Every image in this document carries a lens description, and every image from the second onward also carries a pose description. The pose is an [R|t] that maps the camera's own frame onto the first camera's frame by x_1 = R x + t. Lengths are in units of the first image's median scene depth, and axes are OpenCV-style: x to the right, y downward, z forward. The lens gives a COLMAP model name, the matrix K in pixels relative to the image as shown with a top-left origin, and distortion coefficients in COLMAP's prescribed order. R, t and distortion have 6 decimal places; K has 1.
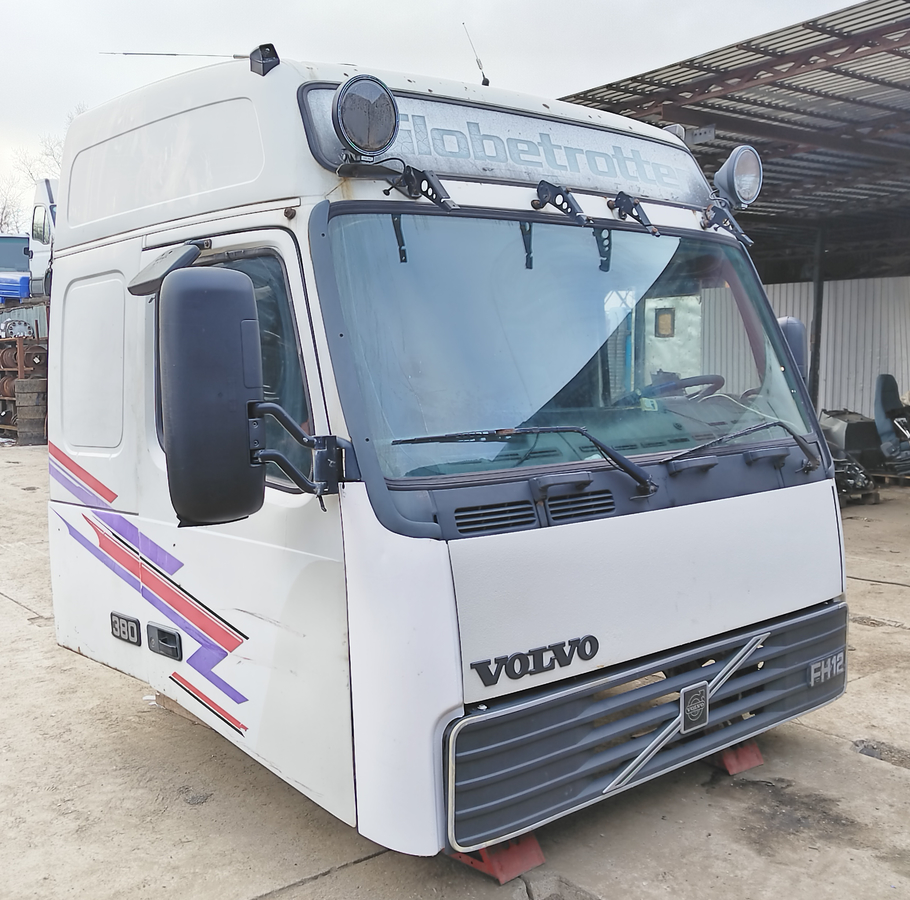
lens RADIAL K [[1081.6, 0, 455.0], [0, 1081.6, 450.0], [0, 0, 1]] dist [-0.033643, 0.014980]
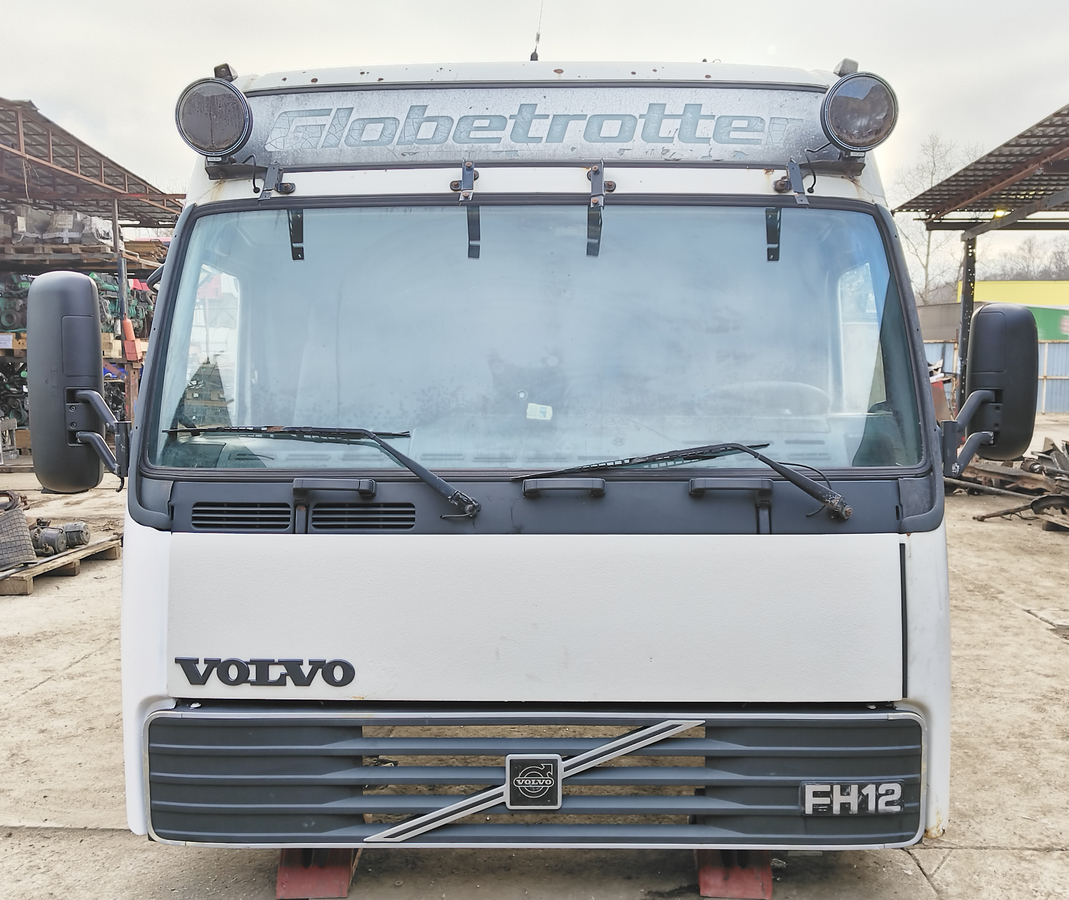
lens RADIAL K [[918.7, 0, 534.5], [0, 918.7, 450.0], [0, 0, 1]] dist [0.014314, 0.002854]
pose [[0.751701, 0.071078, -0.655662, 0.689739], [-0.066015, 0.997292, 0.032429, -0.036610], [0.656191, 0.018907, 0.754358, 0.488080]]
